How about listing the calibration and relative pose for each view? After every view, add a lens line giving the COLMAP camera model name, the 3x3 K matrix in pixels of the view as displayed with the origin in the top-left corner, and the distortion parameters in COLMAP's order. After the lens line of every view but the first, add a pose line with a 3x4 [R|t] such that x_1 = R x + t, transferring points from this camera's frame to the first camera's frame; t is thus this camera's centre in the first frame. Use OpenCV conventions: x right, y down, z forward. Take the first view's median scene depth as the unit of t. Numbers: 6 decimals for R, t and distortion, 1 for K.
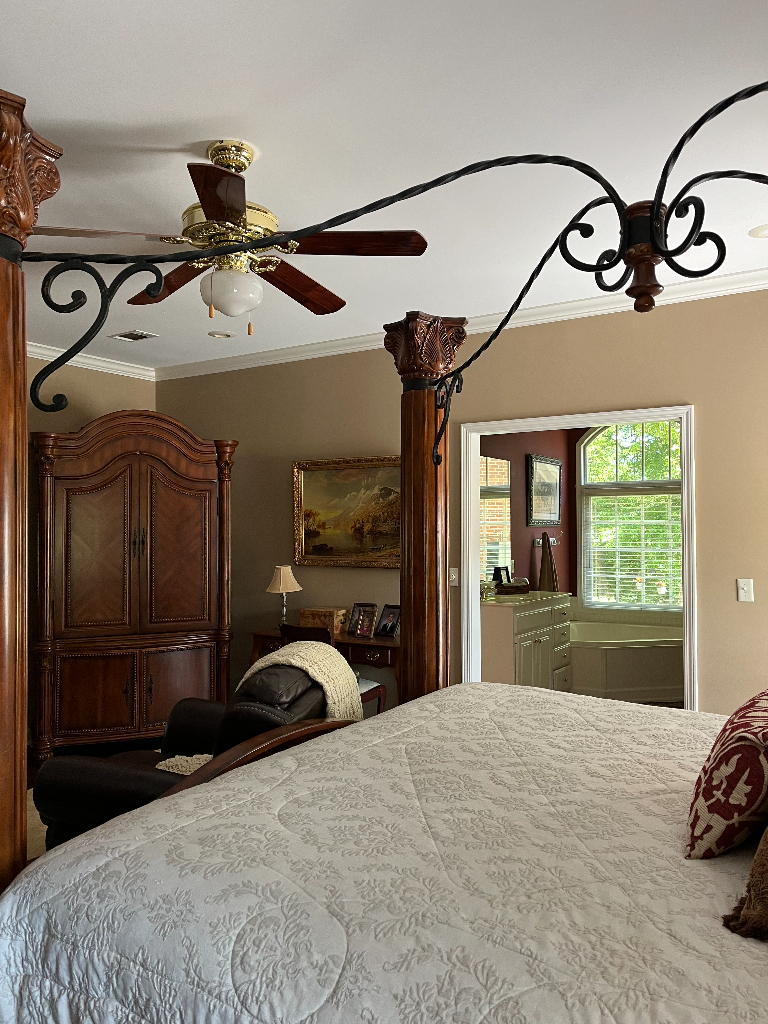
lens RADIAL K [[774.8, 0, 380.1], [0, 774.8, 509.8], [0, 0, 1]] dist [0.004625, 0.003078]
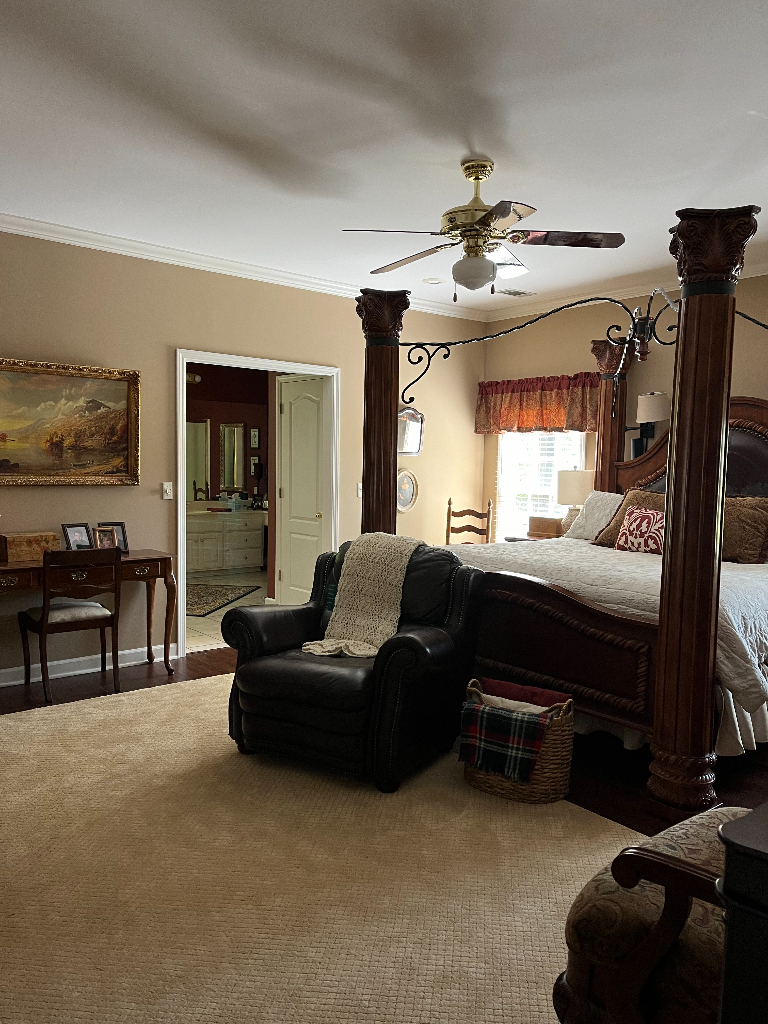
lens RADIAL K [[774.8, 0, 378.4], [0, 774.8, 515.2], [0, 0, 1]] dist [0.004625, 0.003078]
pose [[0.304854, -0.071898, 0.949681, -0.779571], [-0.057179, 0.993966, 0.093605, 0.002127], [-0.950681, -0.082838, 0.298904, 0.372496]]
